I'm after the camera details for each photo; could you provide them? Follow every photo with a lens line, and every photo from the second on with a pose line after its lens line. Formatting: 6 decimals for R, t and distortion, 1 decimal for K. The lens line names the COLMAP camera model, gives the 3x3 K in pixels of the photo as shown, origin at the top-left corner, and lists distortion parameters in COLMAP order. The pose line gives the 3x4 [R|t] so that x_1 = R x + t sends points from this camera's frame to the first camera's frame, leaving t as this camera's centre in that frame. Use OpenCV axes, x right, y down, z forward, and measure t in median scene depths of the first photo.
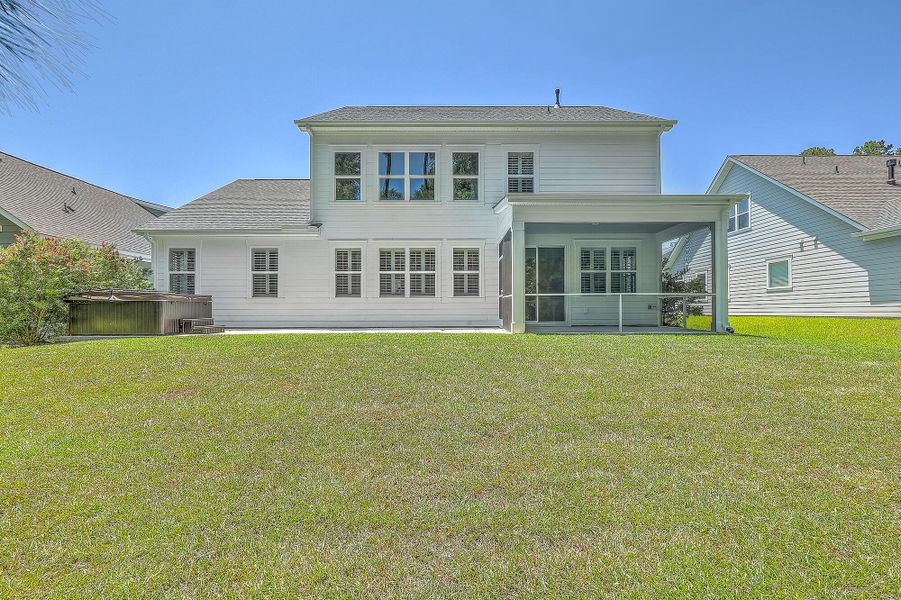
lens RADIAL K [[408.1, 0, 453.1], [0, 408.1, 309.0], [0, 0, 1]] dist [0.006082, 0.000592]
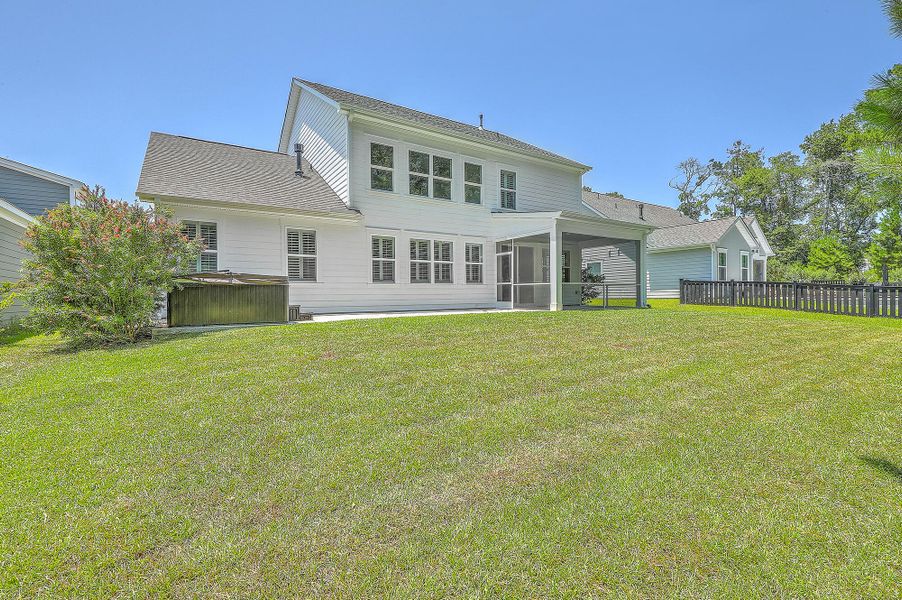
lens RADIAL K [[408.6, 0, 467.4], [0, 408.6, 298.2], [0, 0, 1]] dist [0.006082, 0.000592]
pose [[0.833029, -0.007813, 0.553174, -0.657423], [0.003370, 0.999953, 0.009047, 0.001804], [-0.553219, -0.005672, 0.833017, 0.003012]]
